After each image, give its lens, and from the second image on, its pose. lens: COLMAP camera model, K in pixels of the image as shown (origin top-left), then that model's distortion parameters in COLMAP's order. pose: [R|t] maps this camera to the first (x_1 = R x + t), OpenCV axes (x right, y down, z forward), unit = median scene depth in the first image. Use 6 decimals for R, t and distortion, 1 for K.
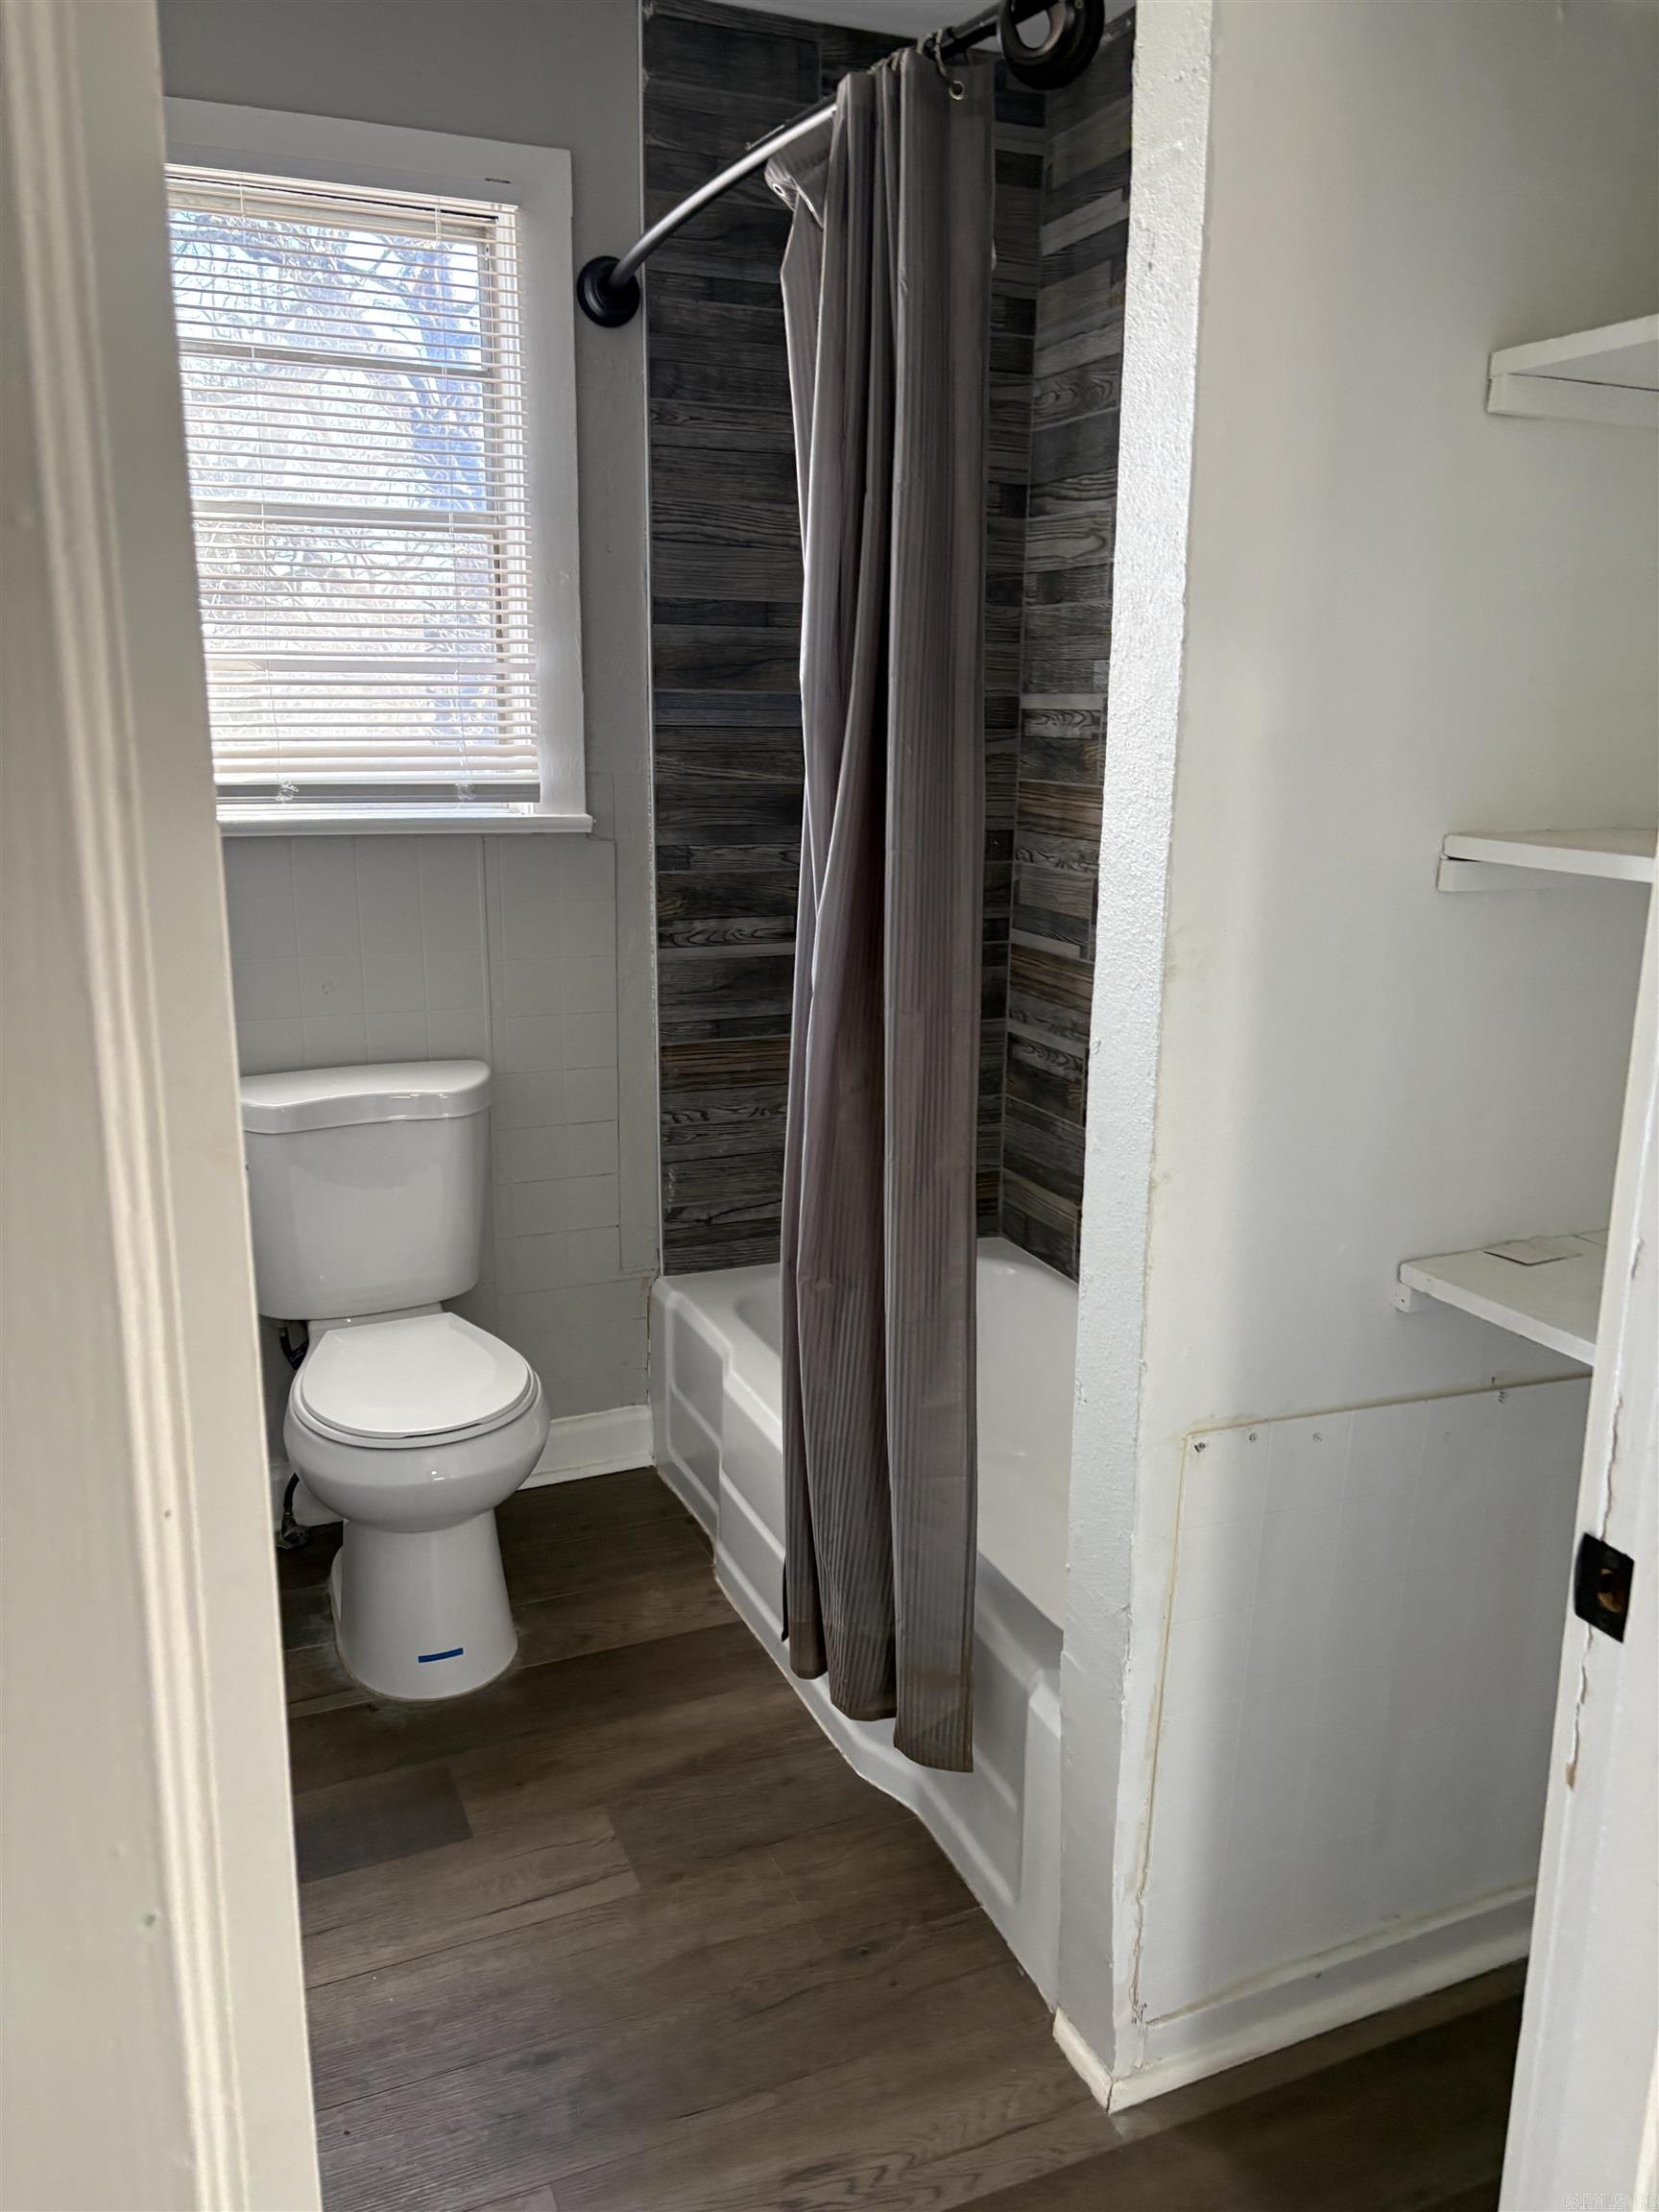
lens RADIAL K [[1701.1, 0, 823.0], [0, 1701.1, 1105.6], [0, 0, 1]] dist [0.027320, -0.011607]
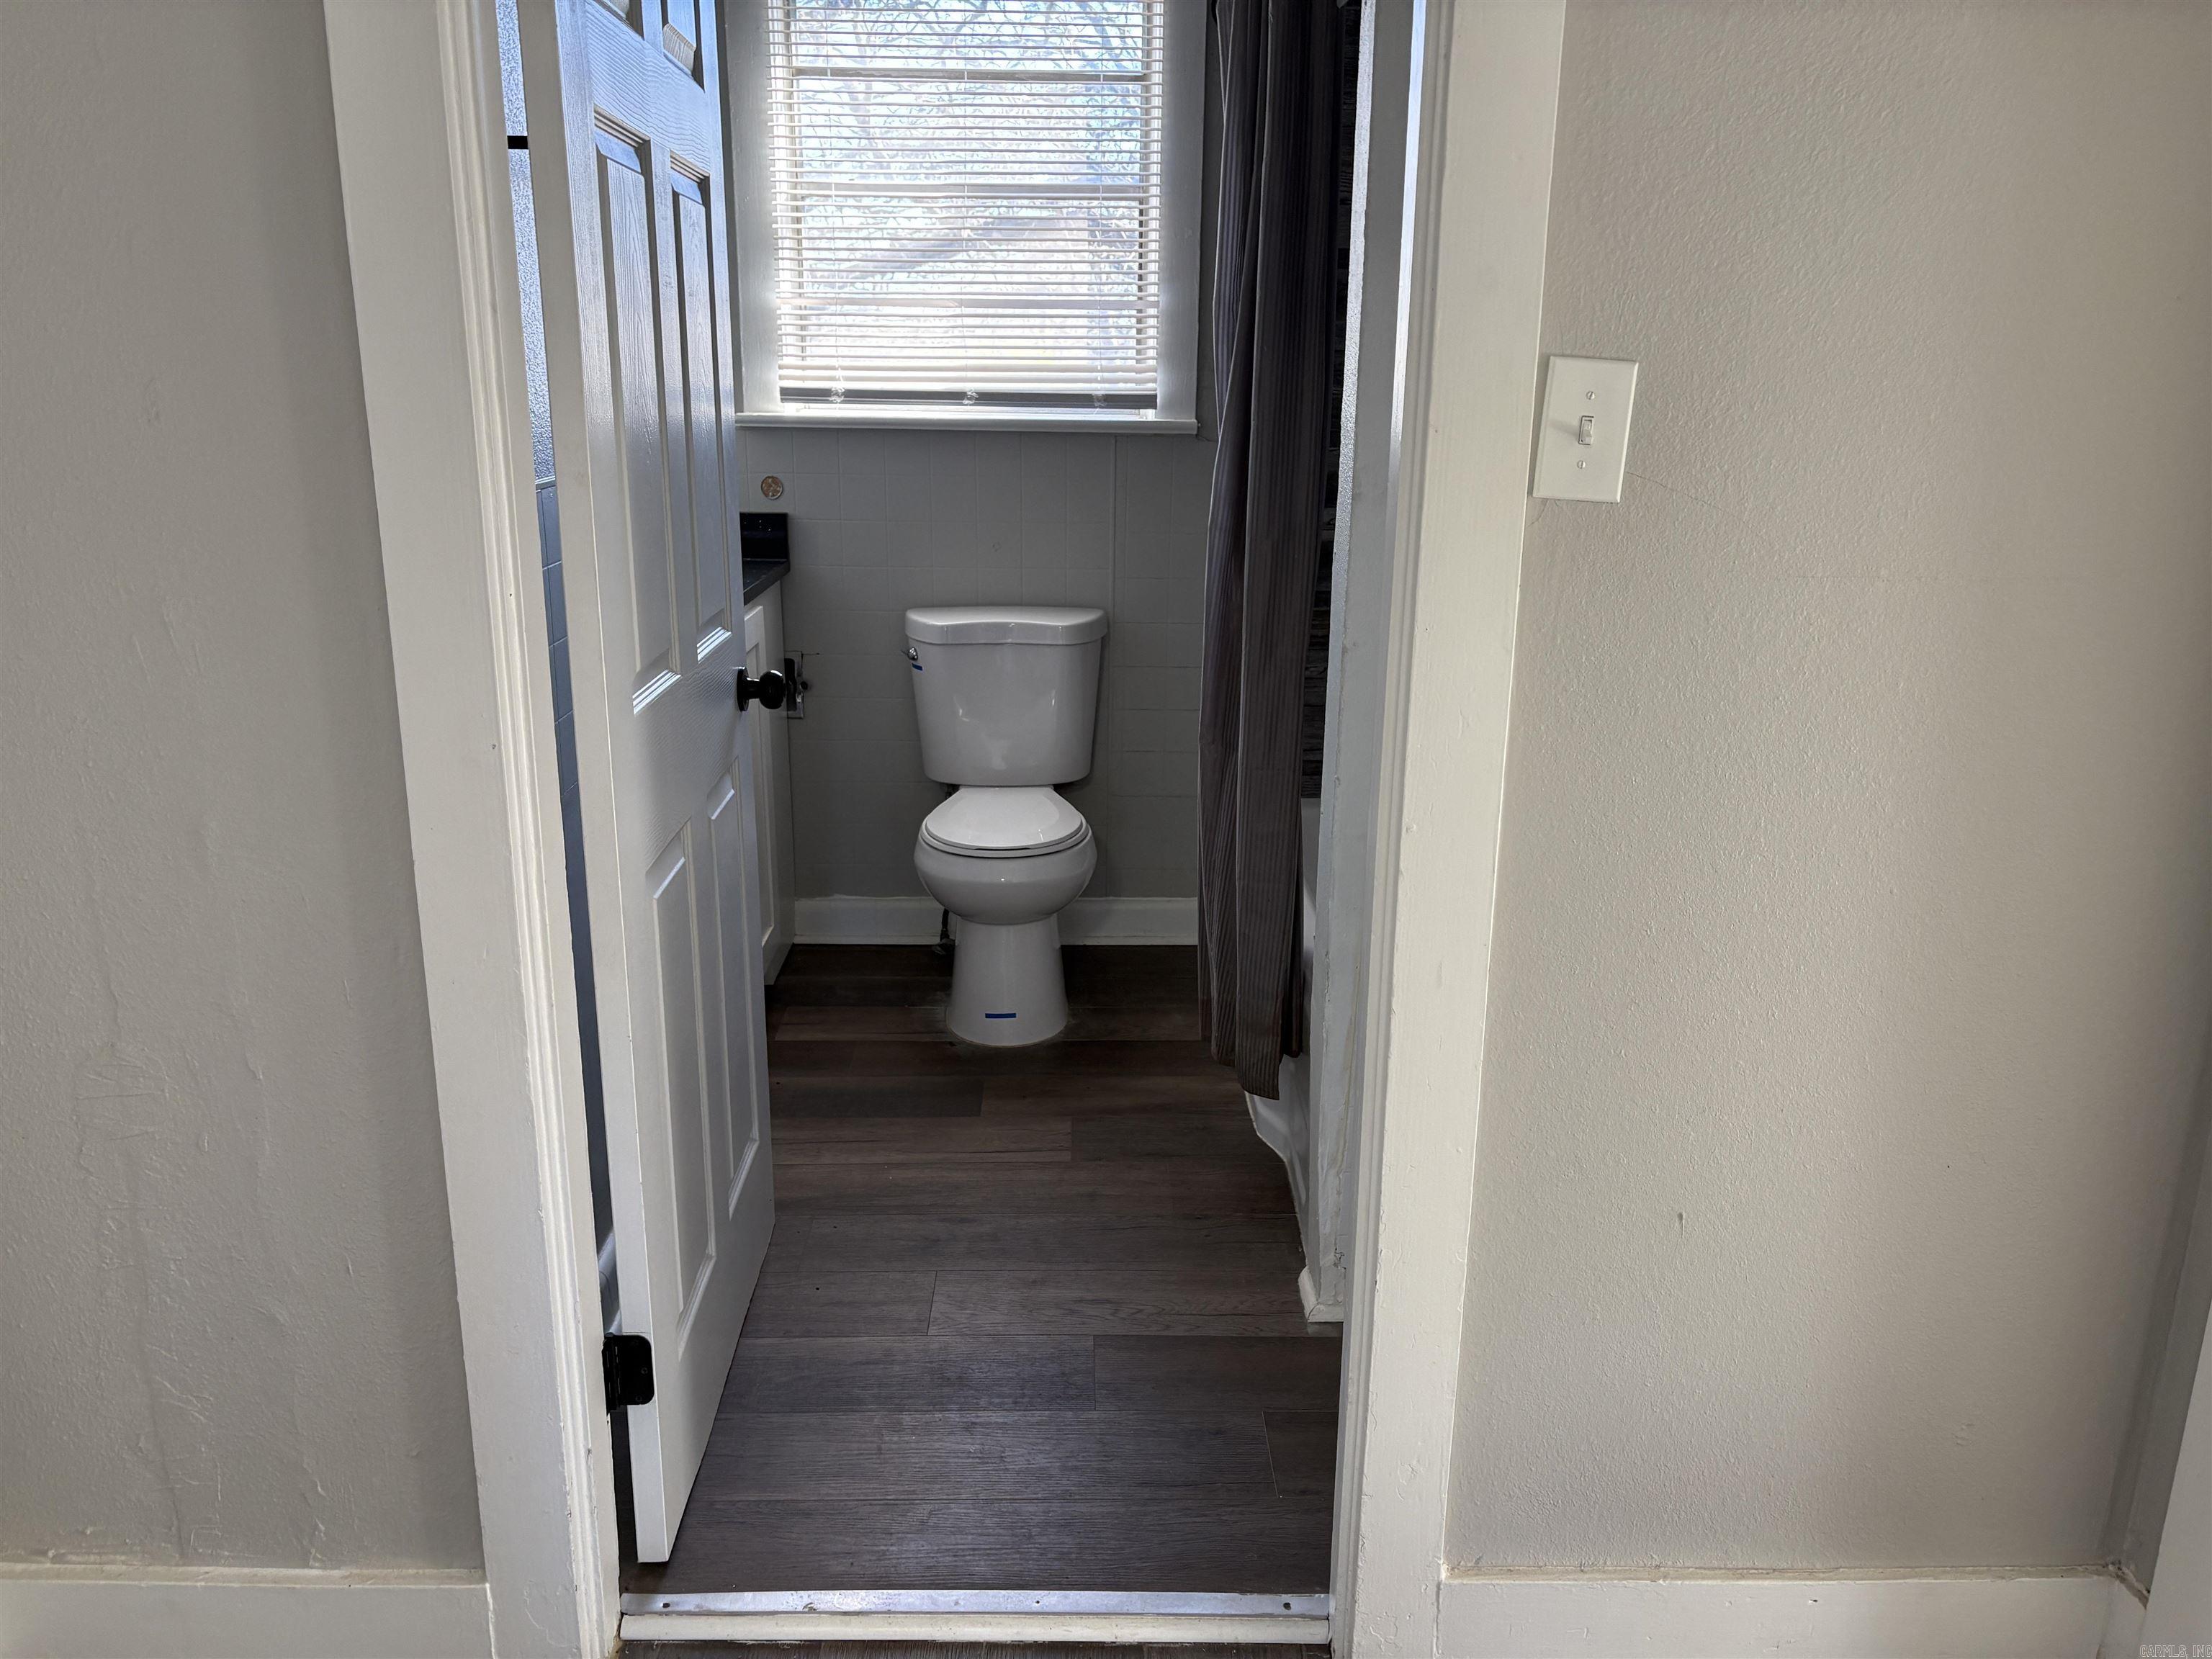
lens RADIAL K [[1701.1, 0, 1110.3], [0, 1701.1, 827.1], [0, 0, 1]] dist [0.027320, -0.011607]
pose [[0.927619, 0.101548, -0.359459, 0.310516], [-0.089355, 0.994723, 0.050424, 0.080332], [0.362682, -0.014655, 0.931798, -0.239132]]
